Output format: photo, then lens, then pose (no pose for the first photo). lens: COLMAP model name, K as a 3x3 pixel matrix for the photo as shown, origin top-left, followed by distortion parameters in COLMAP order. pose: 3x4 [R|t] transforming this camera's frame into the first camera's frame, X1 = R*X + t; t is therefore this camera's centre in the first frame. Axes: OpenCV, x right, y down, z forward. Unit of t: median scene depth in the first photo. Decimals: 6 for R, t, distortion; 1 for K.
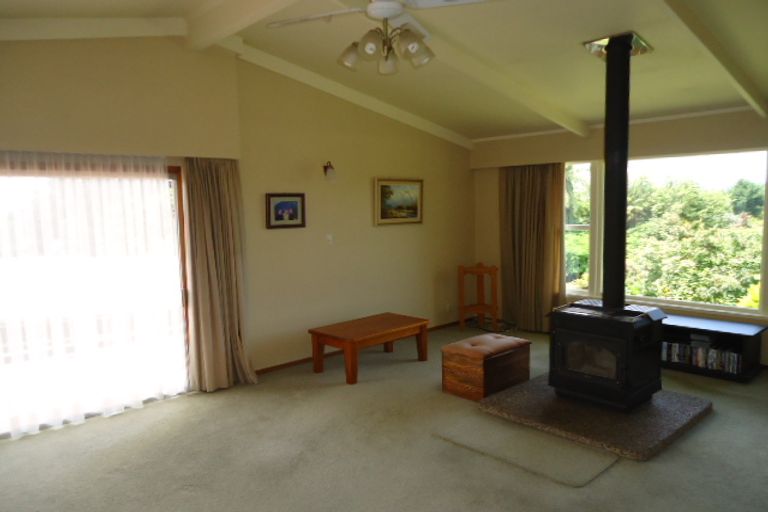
lens RADIAL K [[557.9, 0, 386.0], [0, 557.9, 270.1], [0, 0, 1]] dist [0.035755, -0.001949]
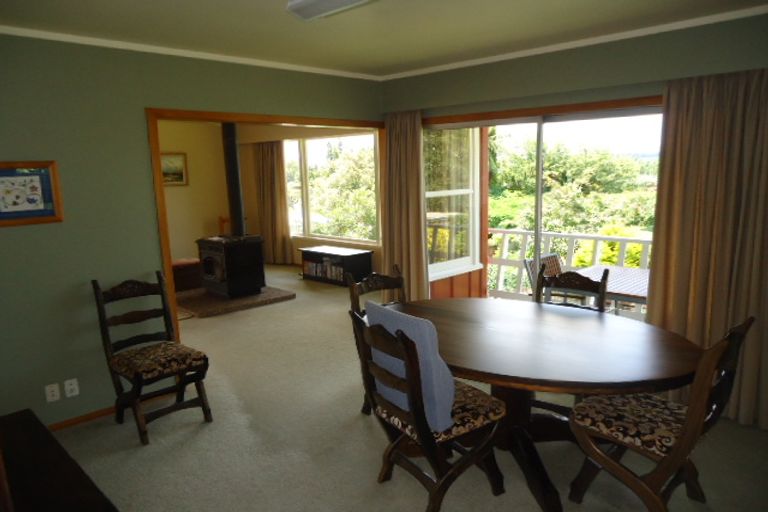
lens RADIAL K [[557.9, 0, 386.0], [0, 557.9, 270.1], [0, 0, 1]] dist [0.035755, -0.001949]
pose [[0.999237, -0.008362, 0.038147, 0.146063], [0.005995, 0.998074, 0.061751, 0.012377], [-0.038590, -0.061475, 0.997362, -0.120433]]
